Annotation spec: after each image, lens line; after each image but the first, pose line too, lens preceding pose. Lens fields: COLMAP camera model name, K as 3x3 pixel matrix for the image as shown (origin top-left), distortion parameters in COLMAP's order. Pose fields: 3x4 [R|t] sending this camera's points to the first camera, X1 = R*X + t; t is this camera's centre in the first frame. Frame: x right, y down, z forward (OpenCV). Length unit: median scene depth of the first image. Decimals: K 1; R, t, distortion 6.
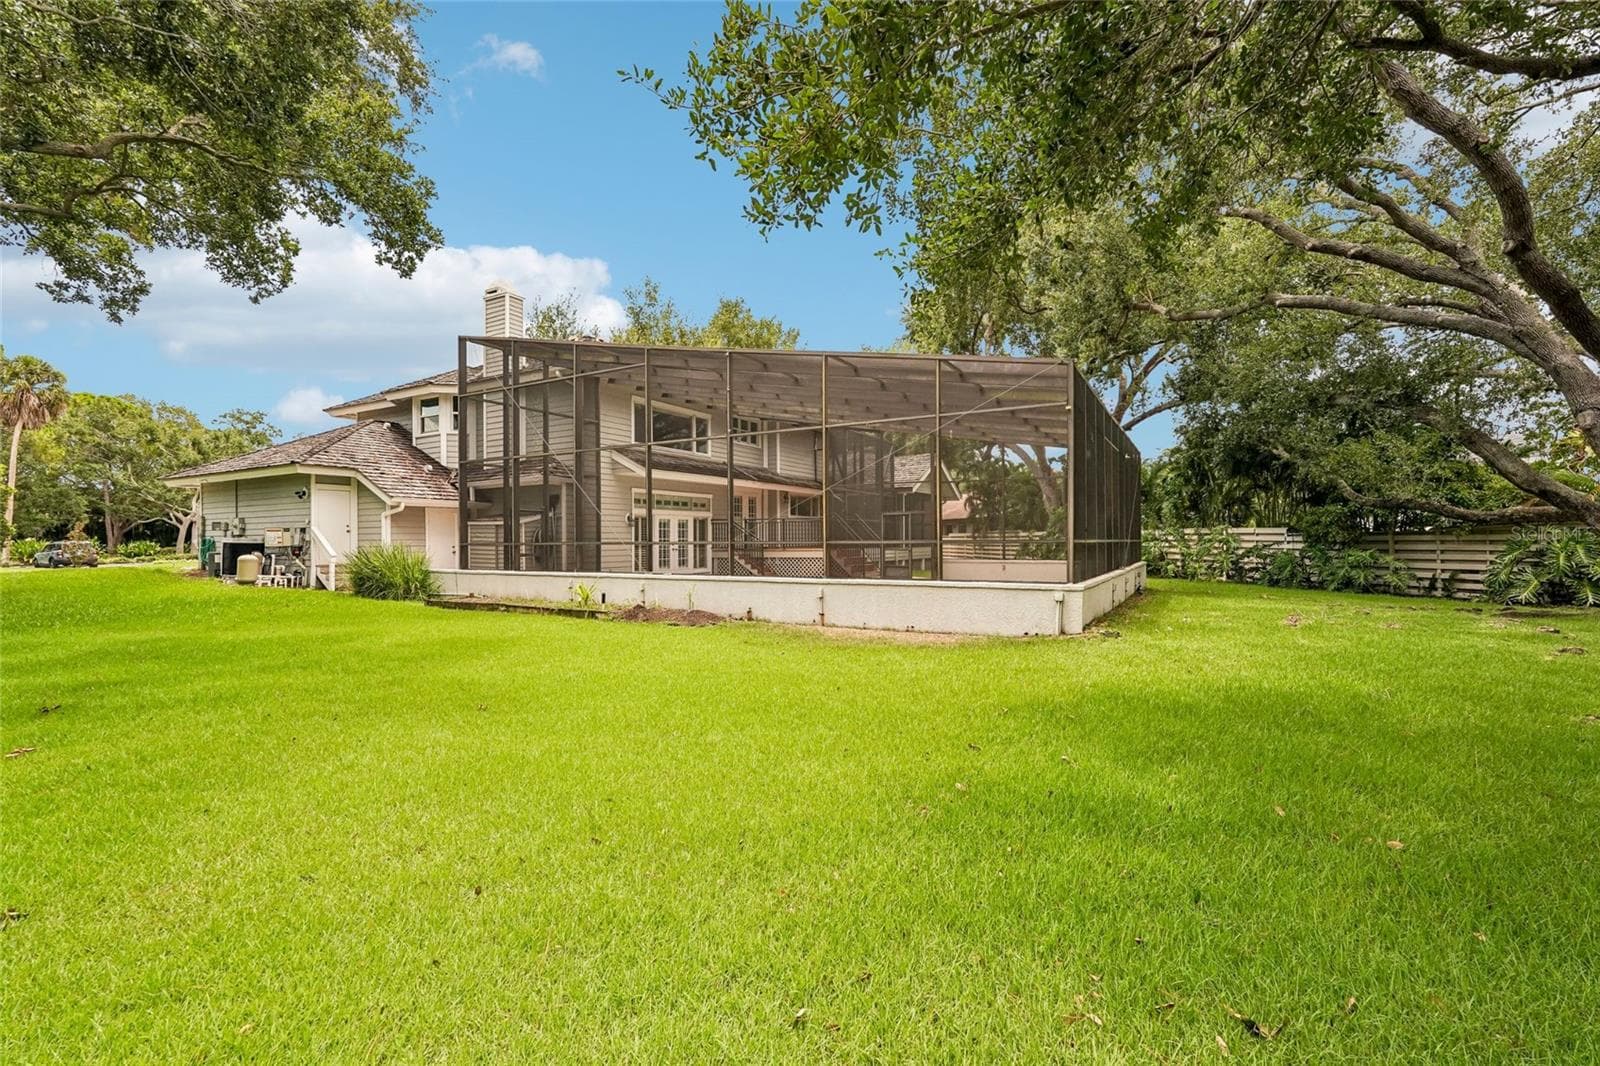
lens RADIAL K [[698.0, 0, 800.5], [0, 698.0, 540.6], [0, 0, 1]] dist [-0.004575, -0.000204]
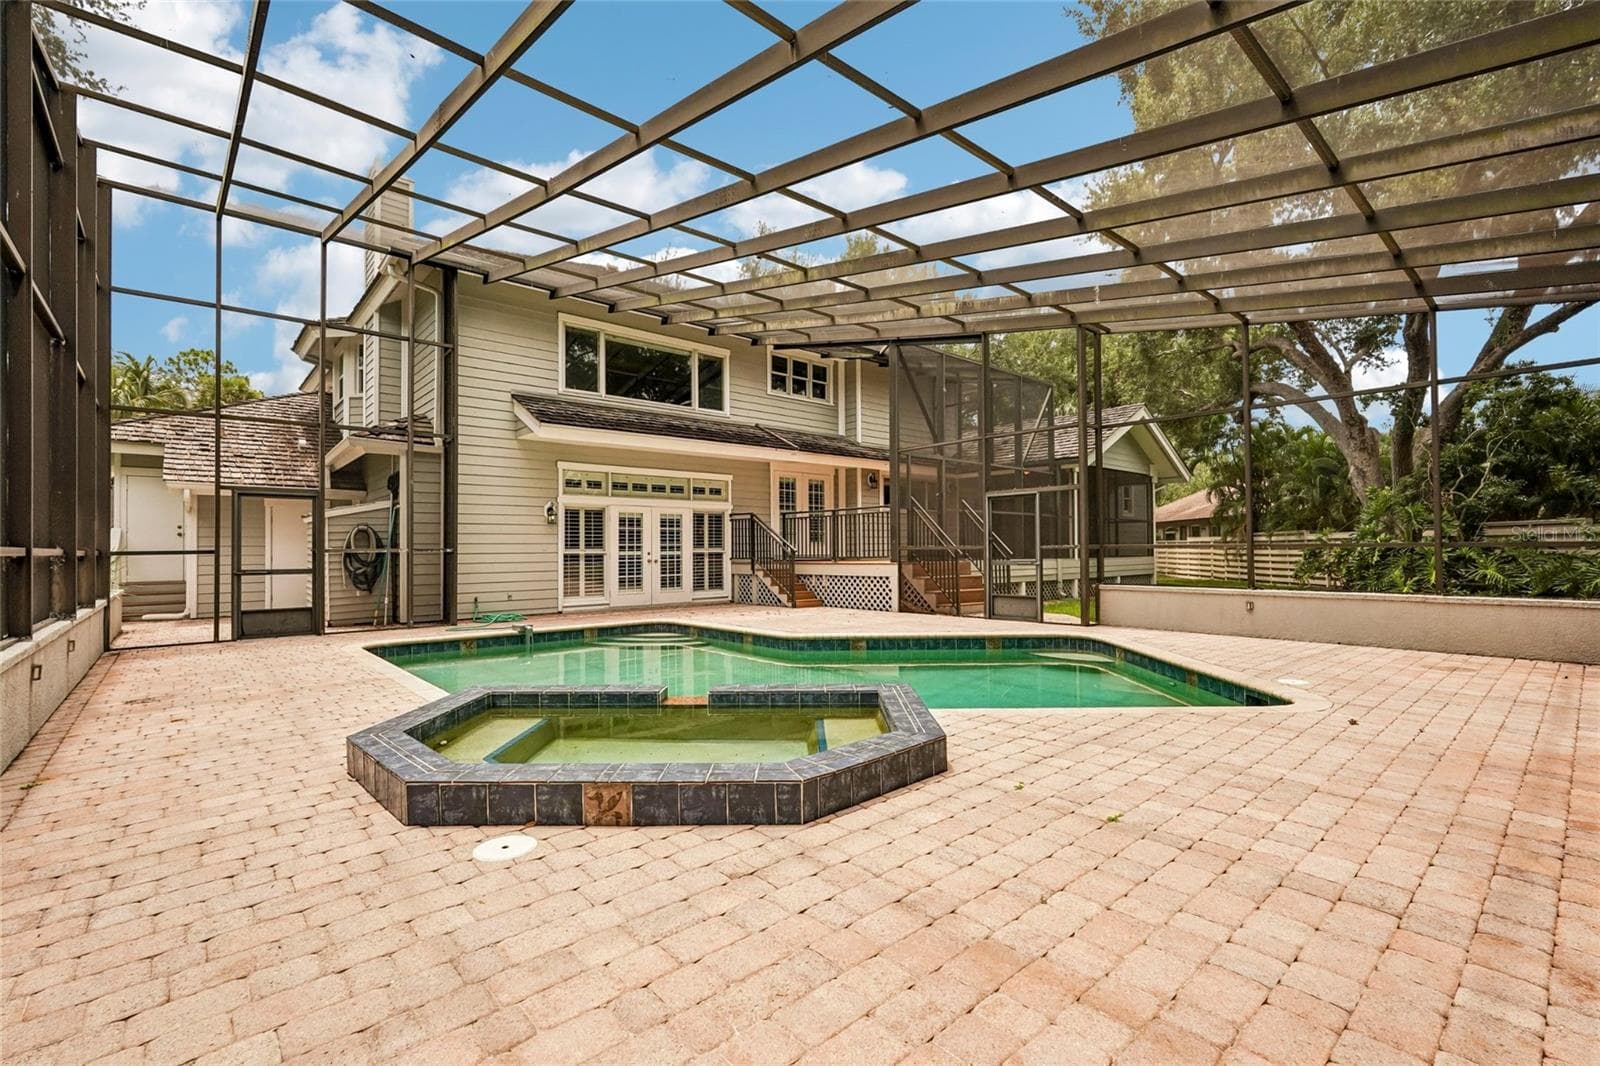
lens RADIAL K [[698.0, 0, 800.5], [0, 698.0, 540.6], [0, 0, 1]] dist [-0.004575, -0.000204]
pose [[0.946682, -0.004431, -0.322138, 0.151467], [0.001295, 0.999950, -0.009949, 0.000574], [0.322166, 0.009001, 0.946640, 0.454913]]
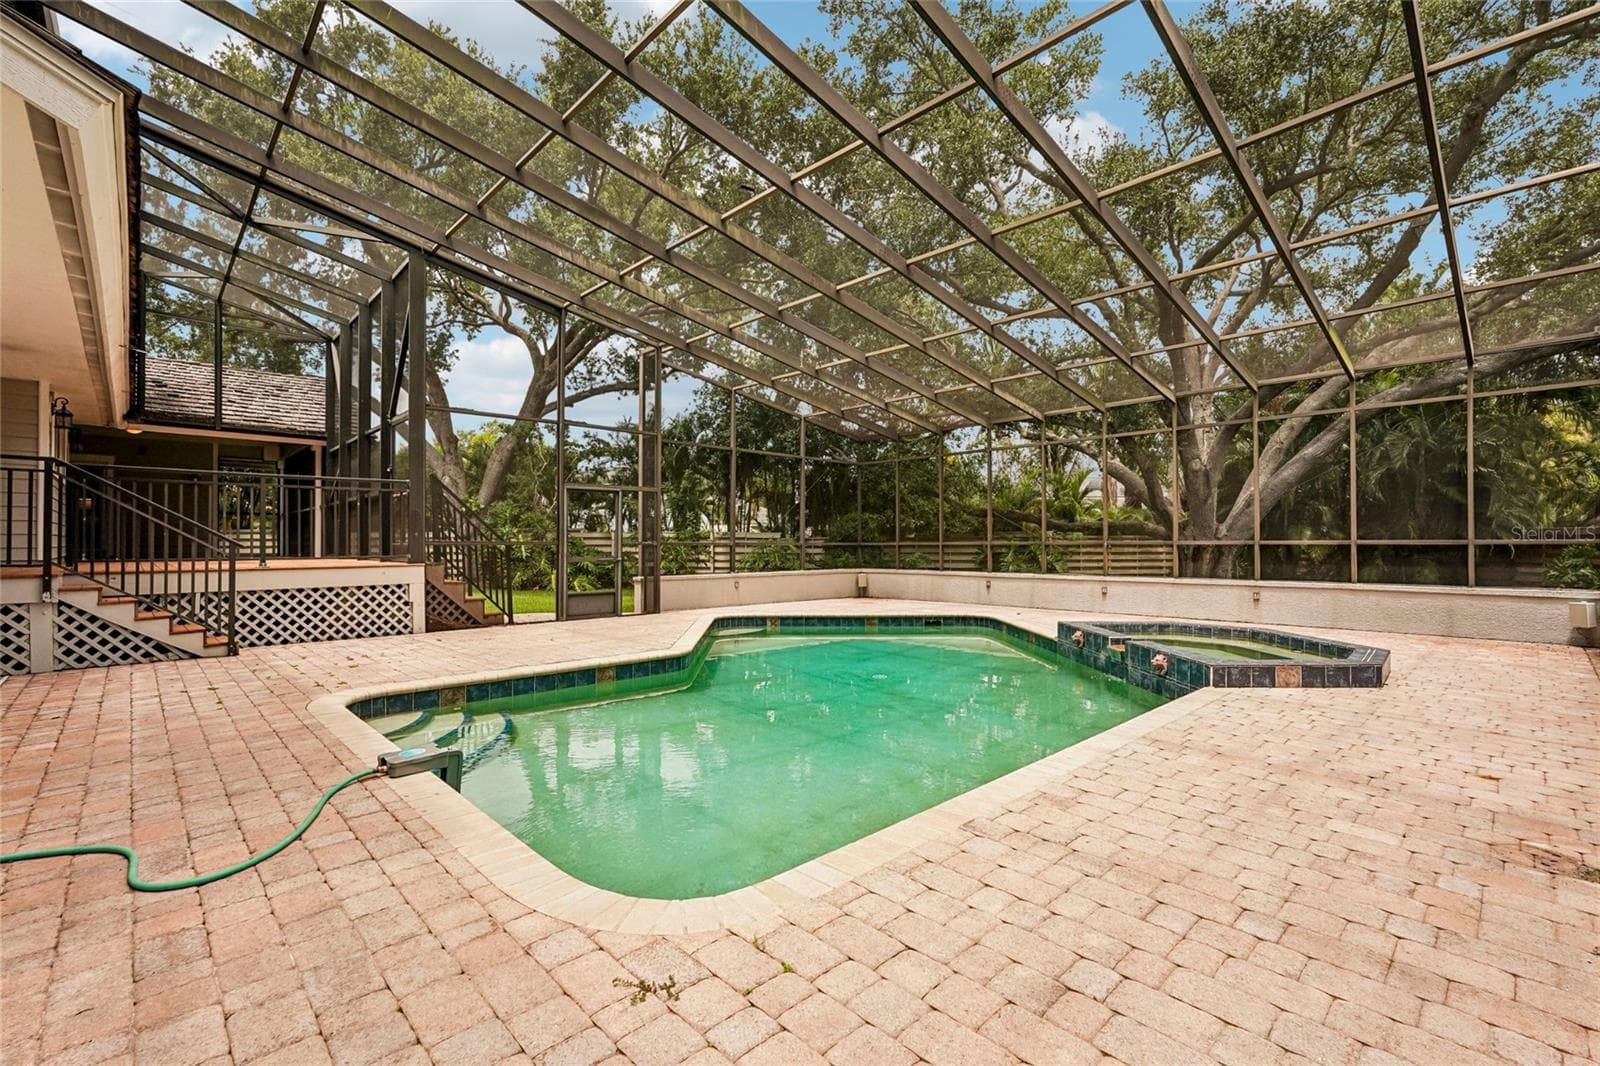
lens RADIAL K [[698.0, 0, 800.5], [0, 698.0, 540.6], [0, 0, 1]] dist [-0.004575, -0.000204]
pose [[0.274835, 0.010109, 0.961438, -0.295545], [-0.001274, 0.999948, -0.010150, 0.003712], [-0.961491, 0.001565, 0.274834, 0.703449]]
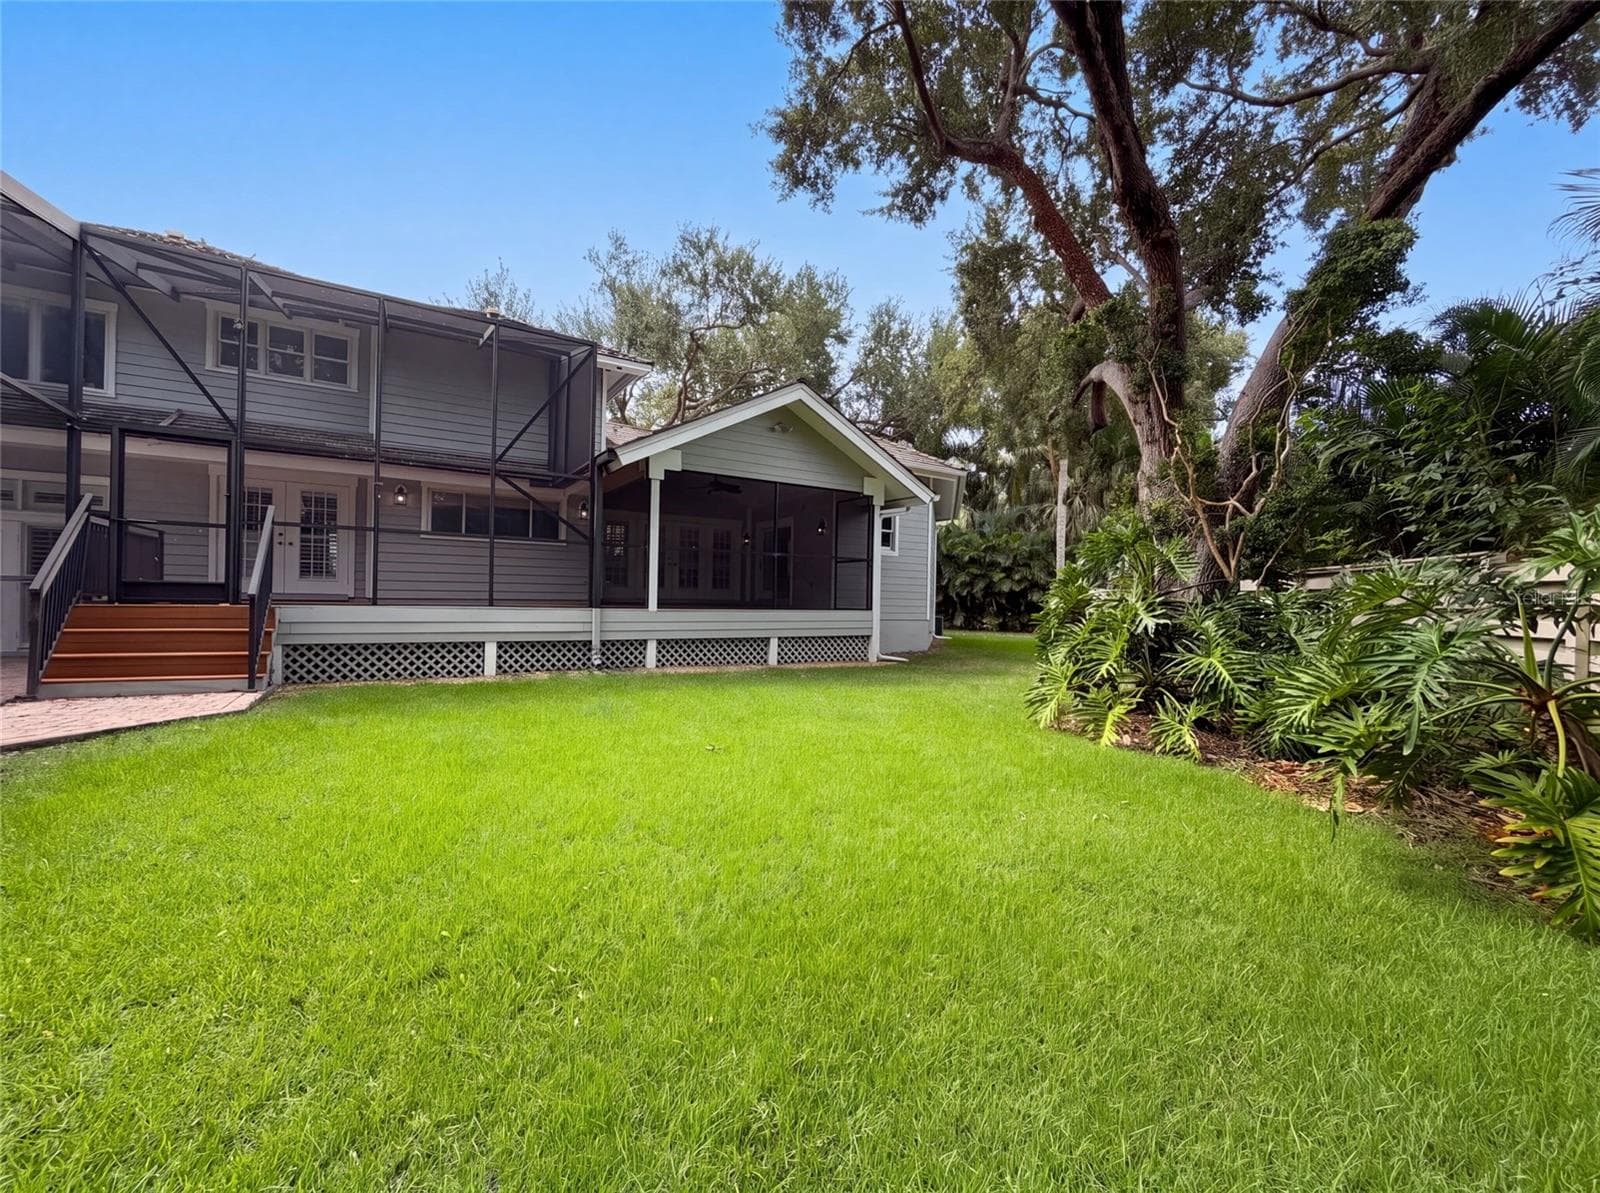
lens RADIAL K [[618.7, 0, 800.0], [0, 618.7, 596.5], [0, 0, 1]] dist [-0.025838, 0.000047]
pose [[0.880810, 0.016312, -0.473189, 0.501412], [-0.023339, 0.999687, -0.008982, 0.005962], [0.472895, 0.018955, 0.880915, 0.947456]]
